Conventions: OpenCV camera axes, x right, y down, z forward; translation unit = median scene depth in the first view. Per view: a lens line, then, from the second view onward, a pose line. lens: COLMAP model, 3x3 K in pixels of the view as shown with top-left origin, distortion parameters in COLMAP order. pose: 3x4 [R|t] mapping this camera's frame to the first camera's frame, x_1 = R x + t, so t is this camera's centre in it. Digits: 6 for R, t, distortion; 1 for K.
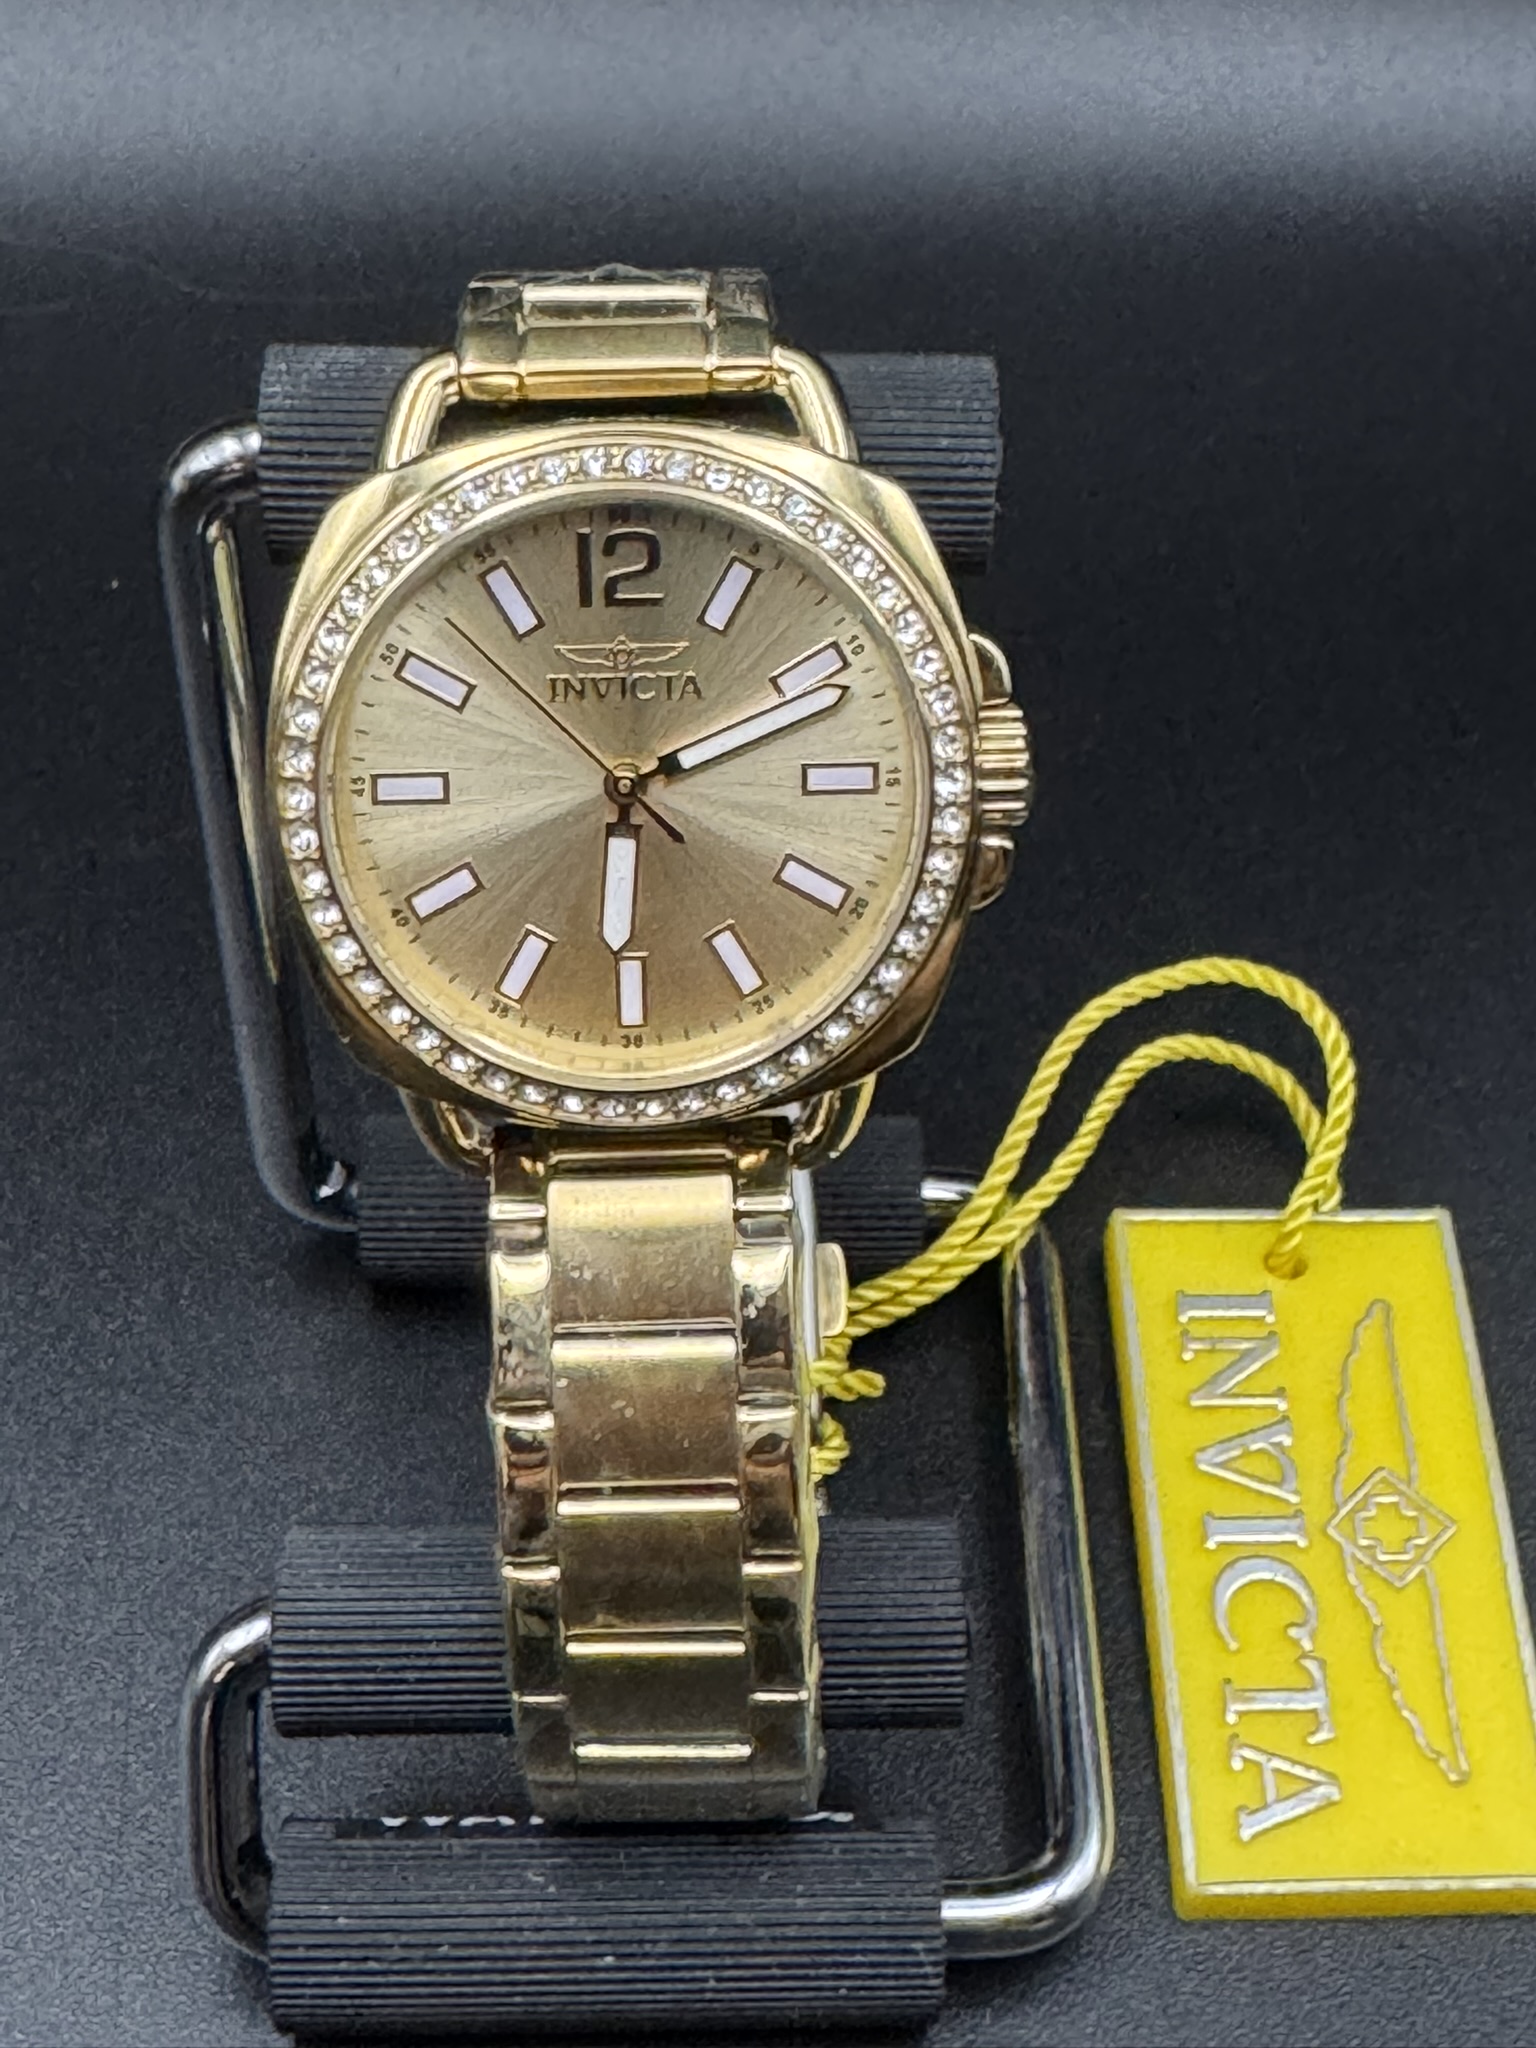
lens RADIAL K [[3414.2, 0, 769.4], [0, 3414.2, 1019.4], [0, 0, 1]] dist [0.214413, 0.000000]
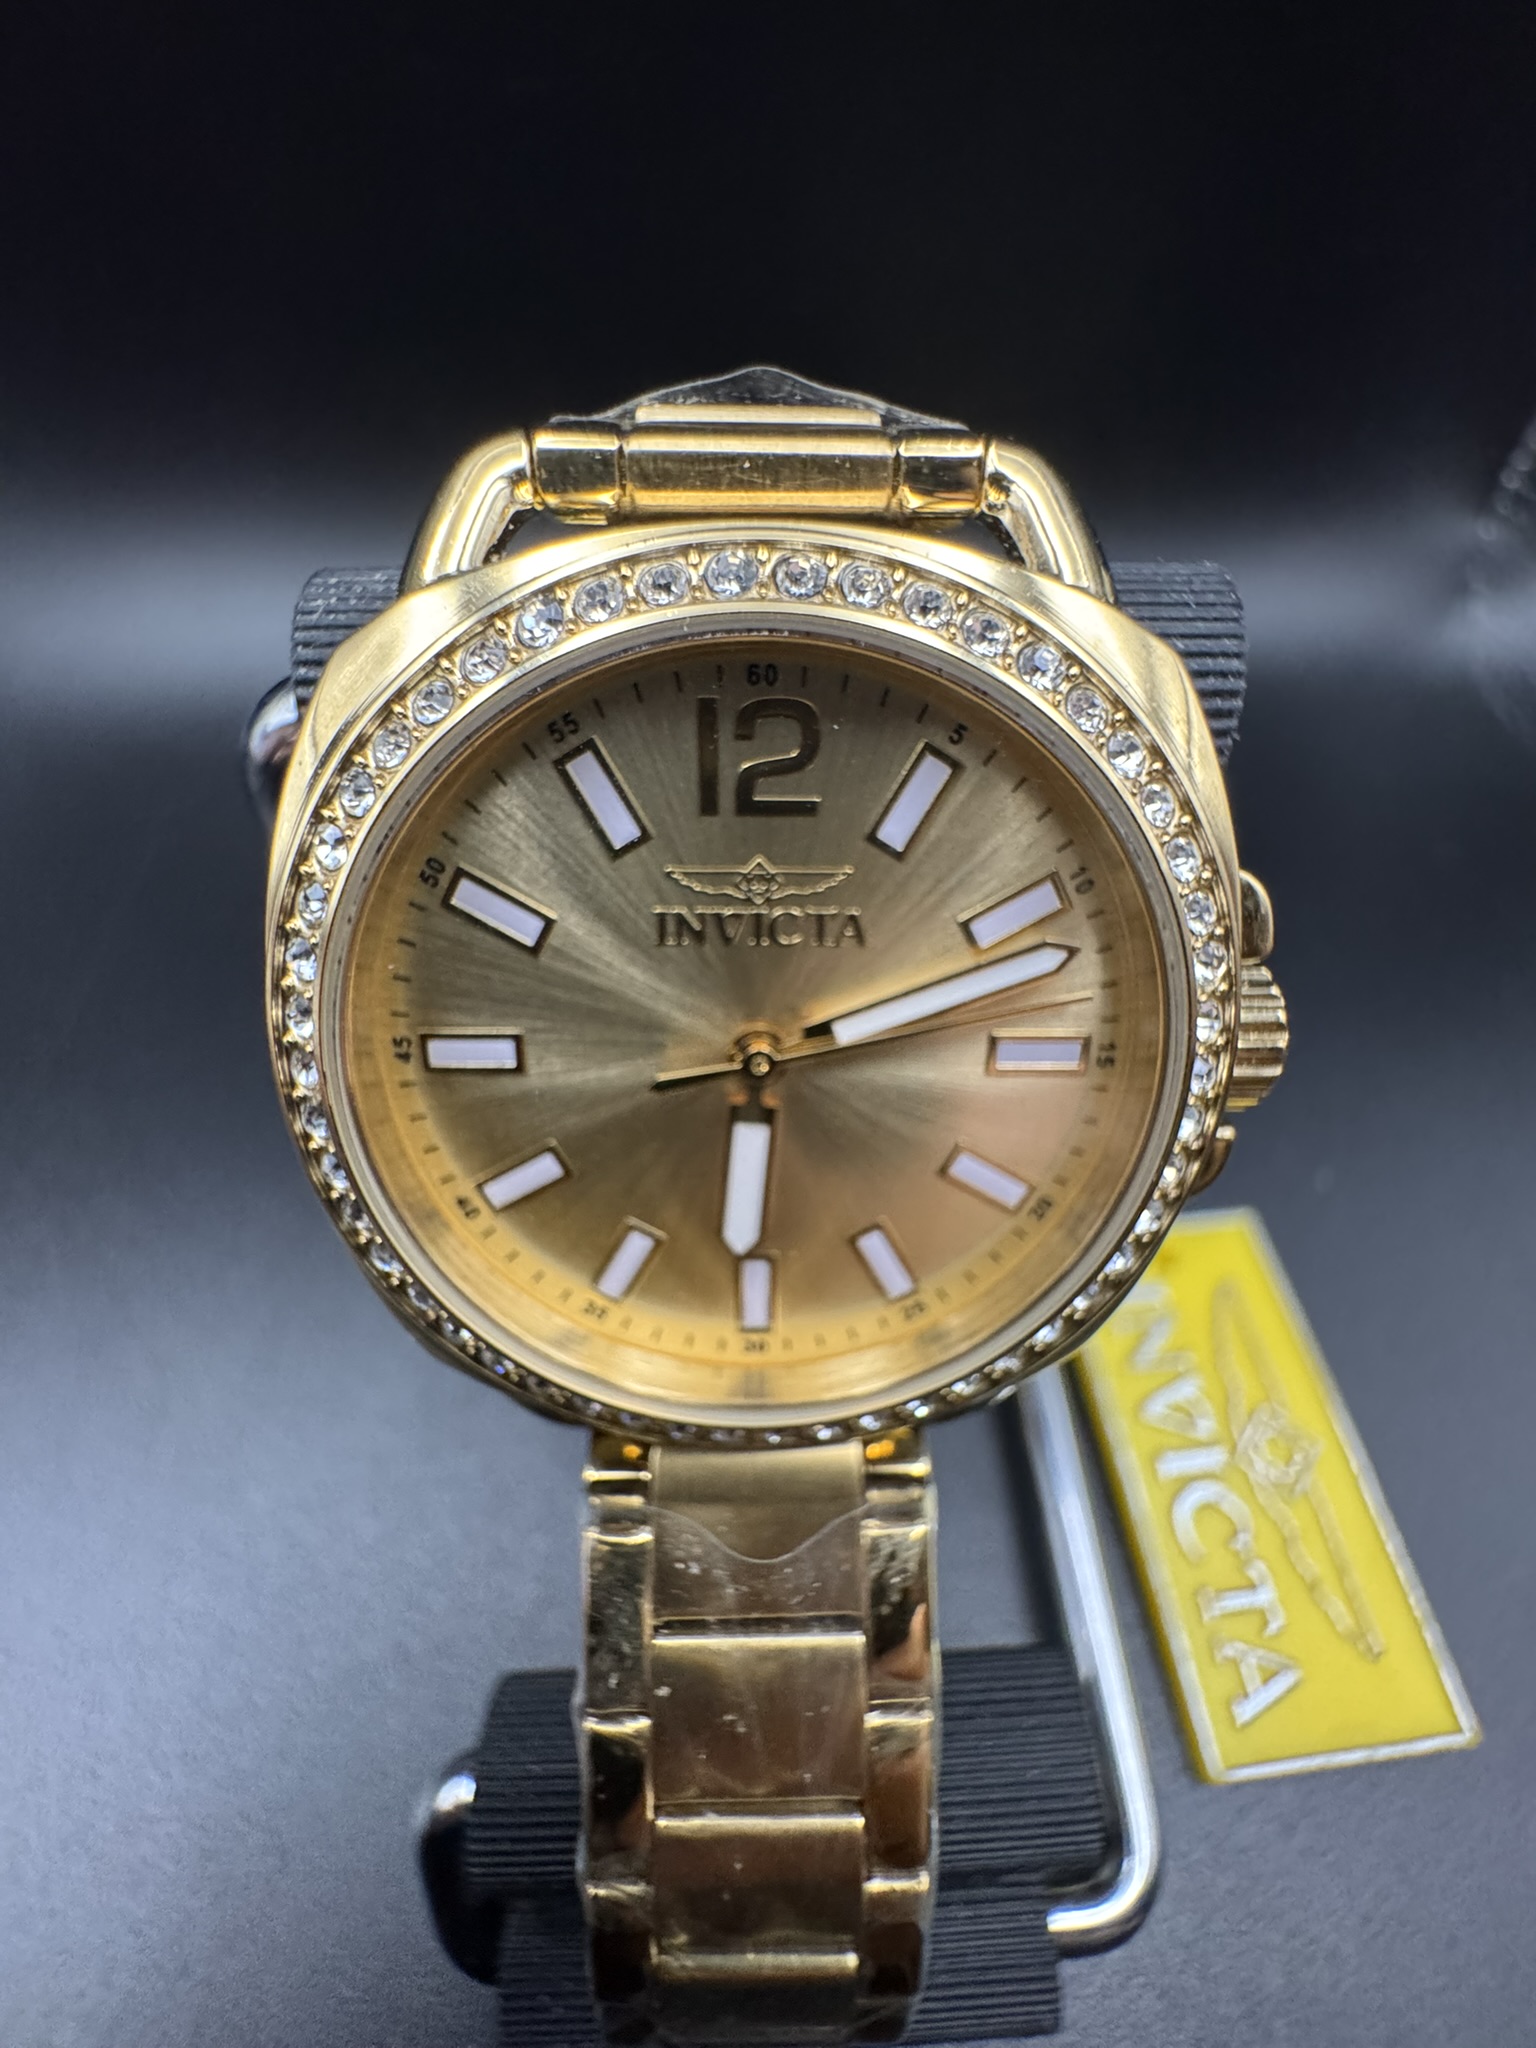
lens RADIAL K [[817.9, 0, 789.9], [0, 817.9, 1035.2], [0, 0, 1]] dist [-0.003911, -0.000132]
pose [[0.997934, 0.018390, 0.061563, -0.046405], [-0.023452, 0.996312, 0.082538, -0.088792], [-0.059818, -0.083811, 0.994685, 0.824638]]
